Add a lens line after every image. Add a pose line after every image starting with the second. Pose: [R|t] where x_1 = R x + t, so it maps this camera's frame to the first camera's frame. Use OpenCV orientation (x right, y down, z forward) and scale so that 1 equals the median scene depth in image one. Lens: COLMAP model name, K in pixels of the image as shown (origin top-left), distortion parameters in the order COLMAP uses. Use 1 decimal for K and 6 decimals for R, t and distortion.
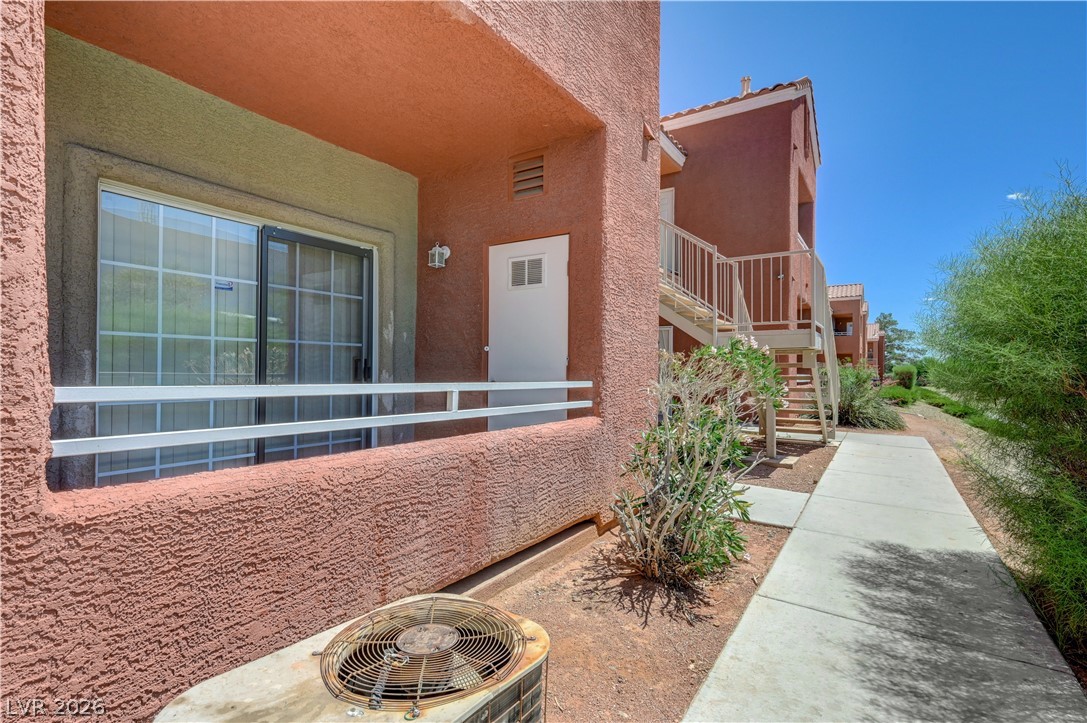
lens RADIAL K [[511.6, 0, 547.7], [0, 511.6, 367.4], [0, 0, 1]] dist [-0.012789, -0.000166]
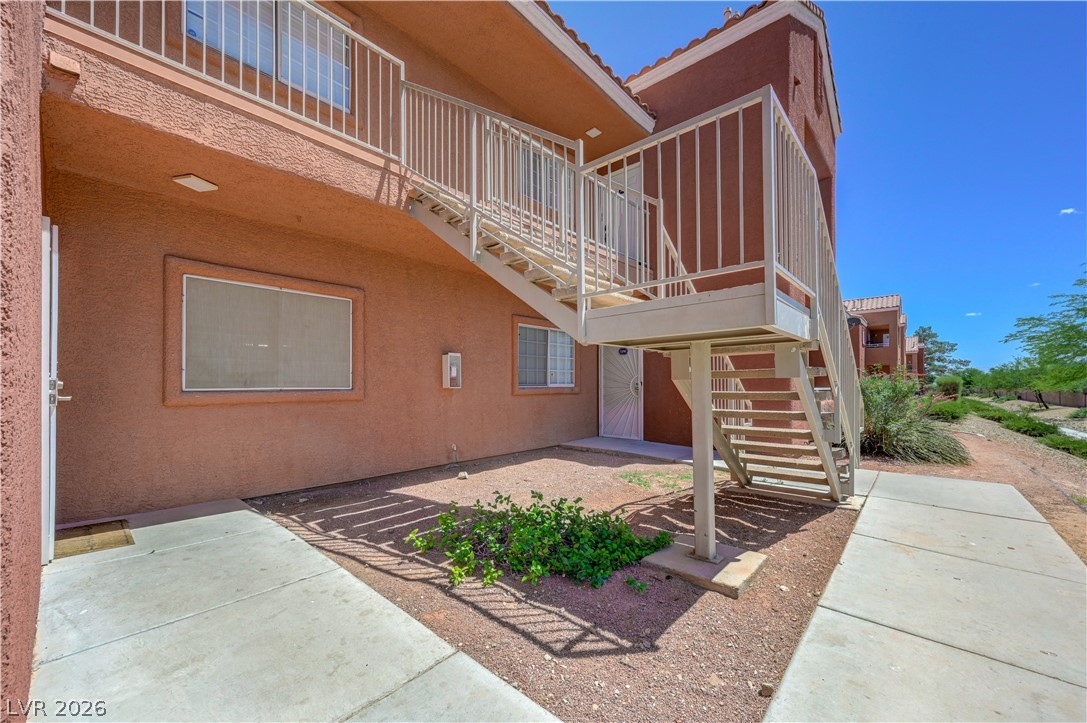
lens RADIAL K [[434.4, 0, 545.8], [0, 434.4, 380.8], [0, 0, 1]] dist [-0.004592, 0.002147]
pose [[0.991094, -0.013479, -0.132478, 0.151595], [0.012799, 0.999900, -0.005987, 0.001663], [0.132545, 0.004238, 0.991168, 0.245774]]
